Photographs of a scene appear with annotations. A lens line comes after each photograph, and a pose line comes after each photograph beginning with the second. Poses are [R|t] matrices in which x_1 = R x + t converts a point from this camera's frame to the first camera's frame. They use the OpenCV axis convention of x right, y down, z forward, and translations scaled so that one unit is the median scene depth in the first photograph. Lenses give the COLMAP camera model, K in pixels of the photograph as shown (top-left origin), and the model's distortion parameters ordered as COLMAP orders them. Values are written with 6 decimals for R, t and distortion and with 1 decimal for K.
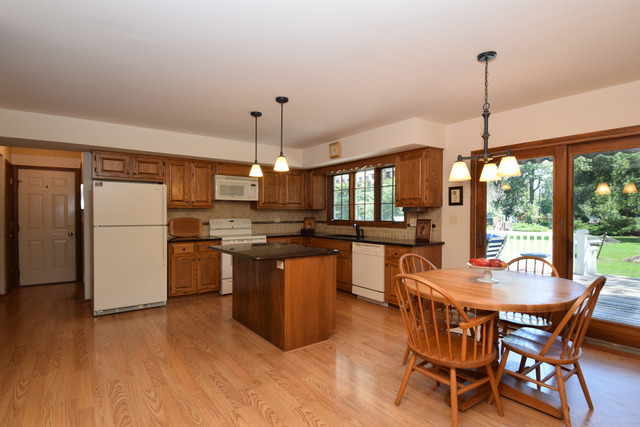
lens RADIAL K [[335.5, 0, 320.0], [0, 335.5, 213.5], [0, 0, 1]] dist [0.037775, -0.044119]
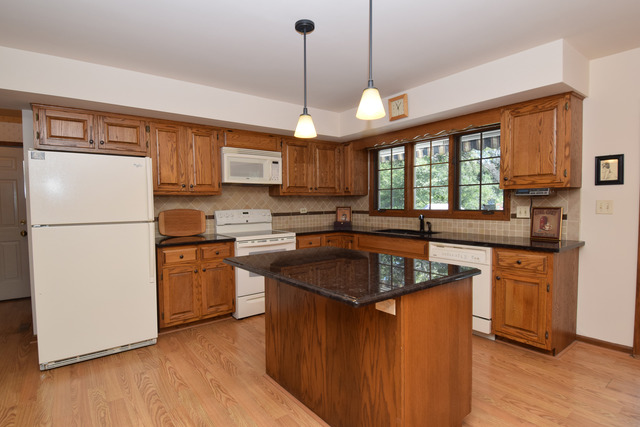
lens RADIAL K [[335.5, 0, 320.0], [0, 335.5, 213.5], [0, 0, 1]] dist [0.037775, -0.044119]
pose [[0.999696, -0.012954, 0.020961, -0.137021], [0.012246, 0.999361, 0.033586, 0.001897], [-0.021383, -0.033319, 0.999216, 0.319105]]
